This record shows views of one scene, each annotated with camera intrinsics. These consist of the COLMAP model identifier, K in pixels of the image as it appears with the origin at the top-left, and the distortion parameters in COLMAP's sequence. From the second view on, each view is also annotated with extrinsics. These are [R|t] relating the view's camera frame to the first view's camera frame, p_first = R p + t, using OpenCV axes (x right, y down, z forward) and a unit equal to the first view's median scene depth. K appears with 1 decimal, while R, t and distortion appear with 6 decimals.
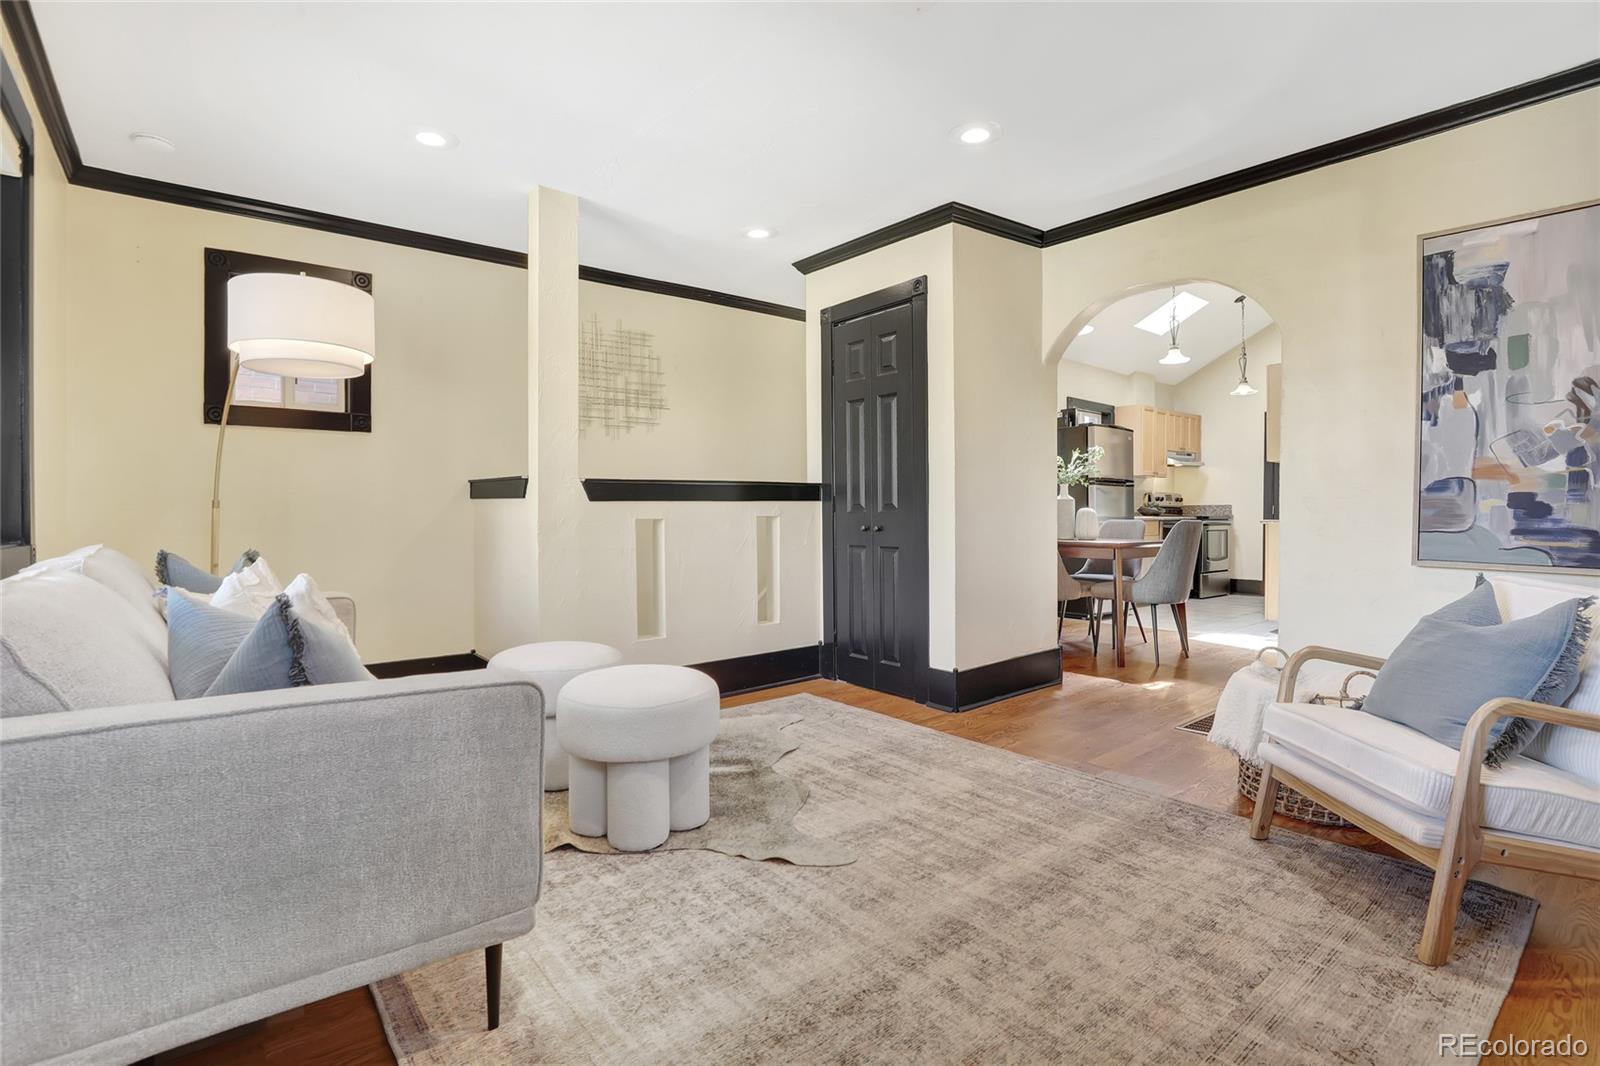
lens RADIAL K [[755.5, 0, 822.3], [0, 755.5, 506.2], [0, 0, 1]] dist [-0.044812, 0.012111]
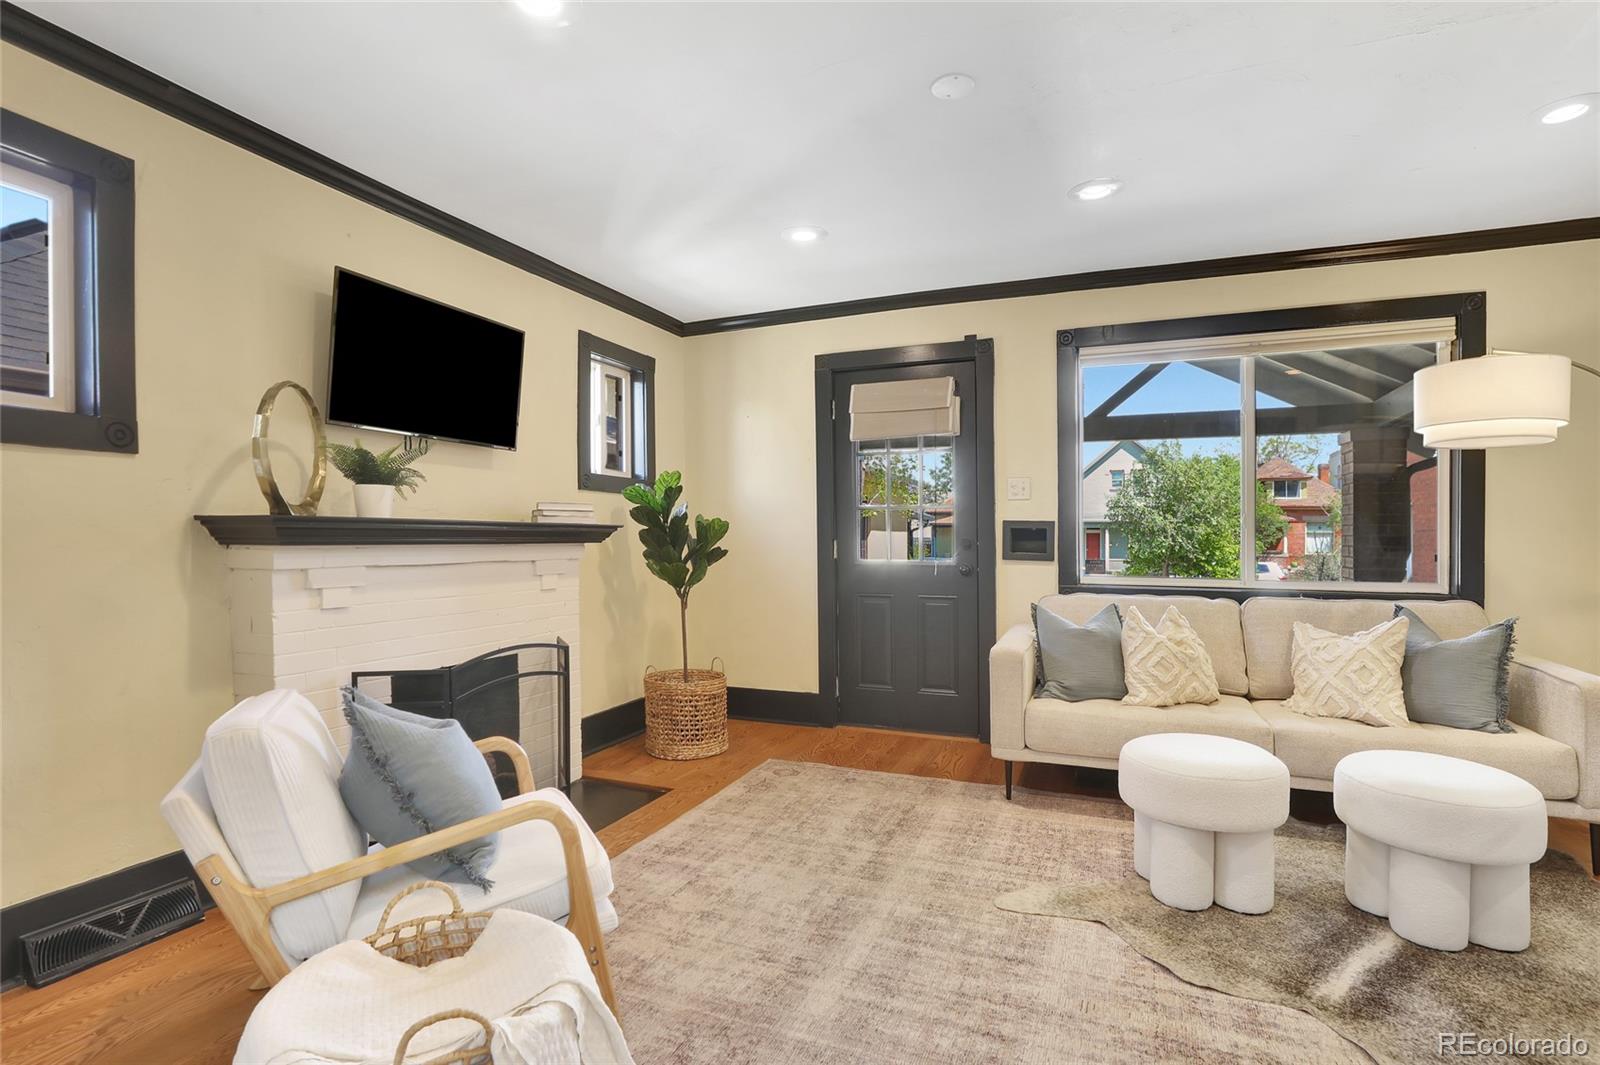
lens RADIAL K [[778.4, 0, 797.5], [0, 778.4, 545.1], [0, 0, 1]] dist [-0.017957, 0.001897]
pose [[-0.886870, 0.002258, -0.462013, 0.666366], [0.001847, 0.999997, 0.001342, -0.048521], [0.462015, 0.000337, -0.886872, 1.507071]]
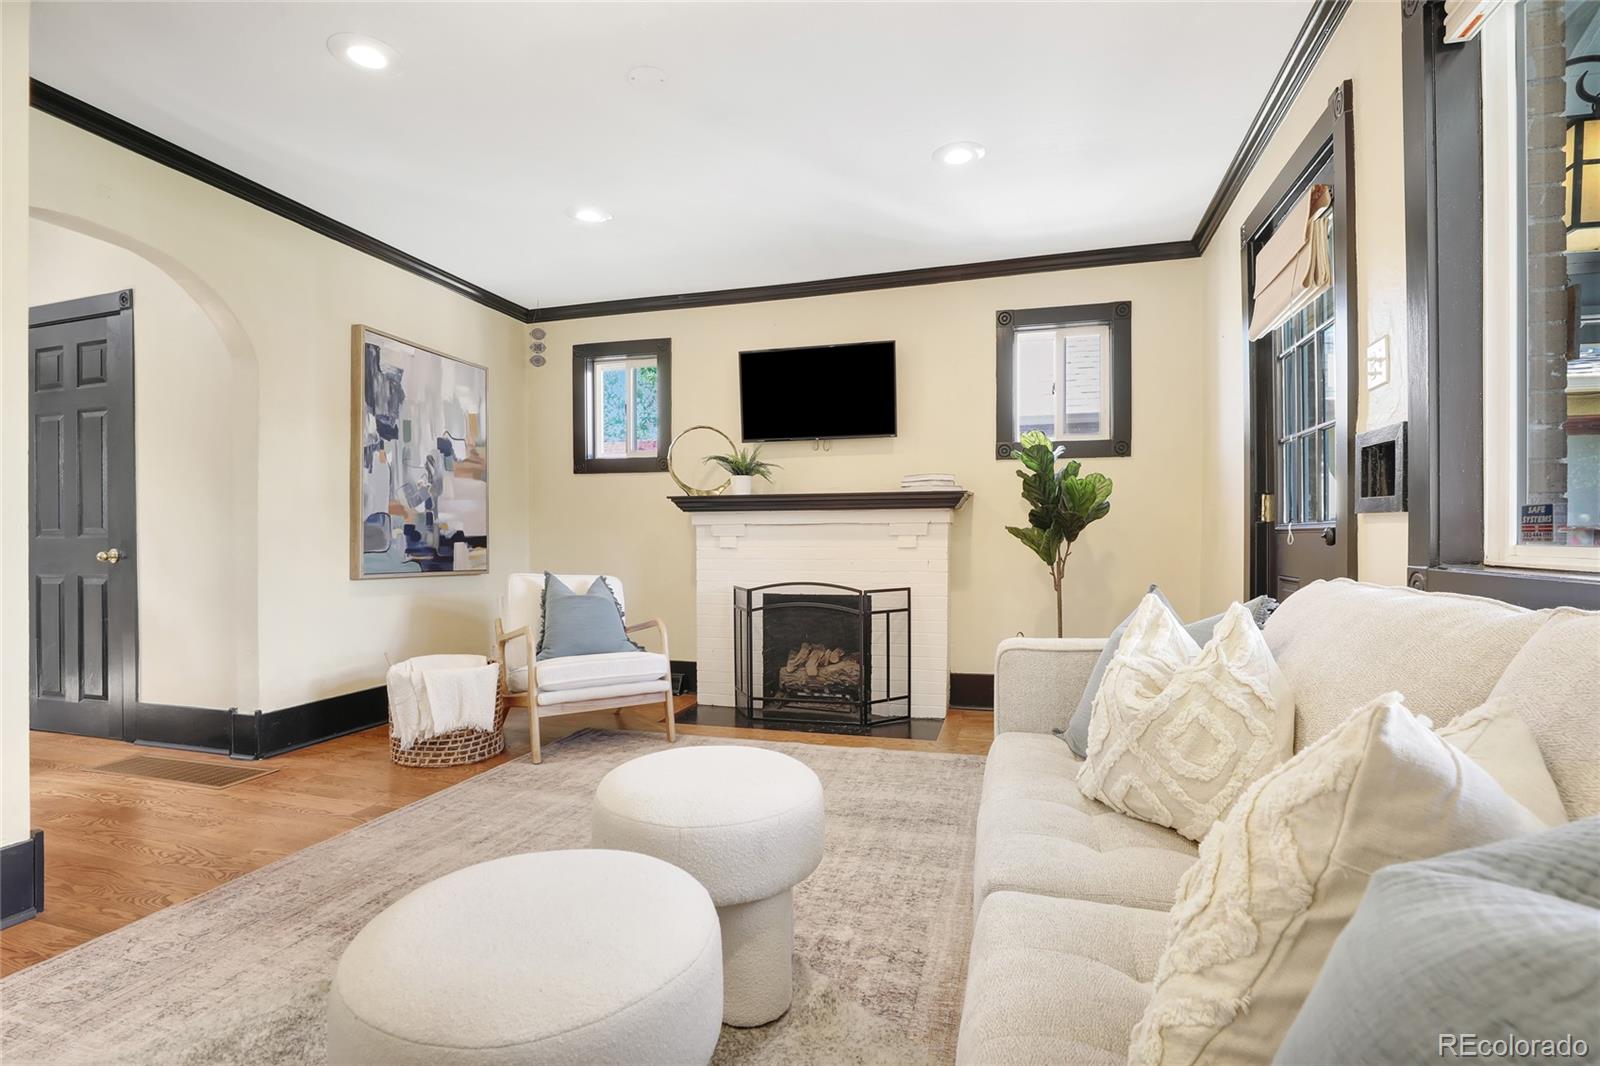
lens RADIAL K [[759.5, 0, 800.0], [0, 759.5, 533.0], [0, 0, 1]] dist [-0.062379, 0.015868]
pose [[-0.551510, 0.011958, 0.834083, -0.768762], [0.001479, 0.999910, -0.013358, 0.020102], [-0.834167, -0.006134, -0.551478, 1.168081]]
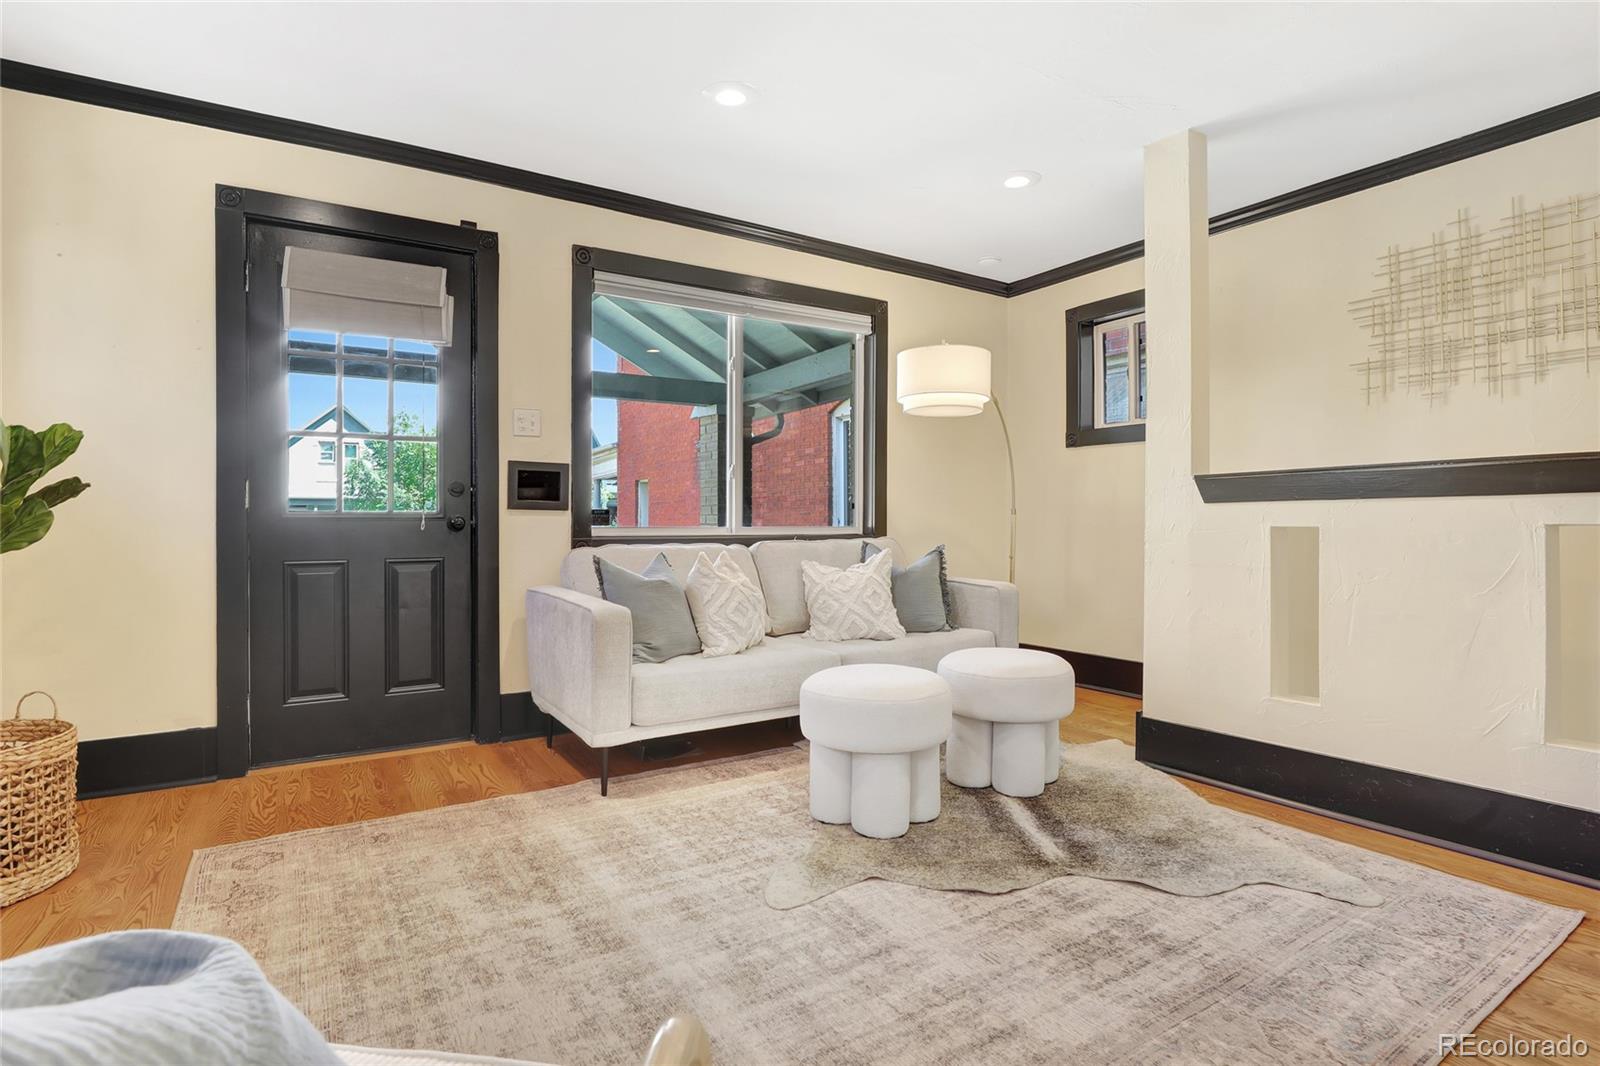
lens RADIAL K [[796.9, 0, 776.7], [0, 796.9, 512.2], [0, 0, 1]] dist [-0.032650, 0.001305]
pose [[-0.141654, -0.008700, -0.989878, 0.789536], [0.012115, 0.999871, -0.010521, 0.007809], [0.989842, -0.013483, -0.141530, 0.915727]]
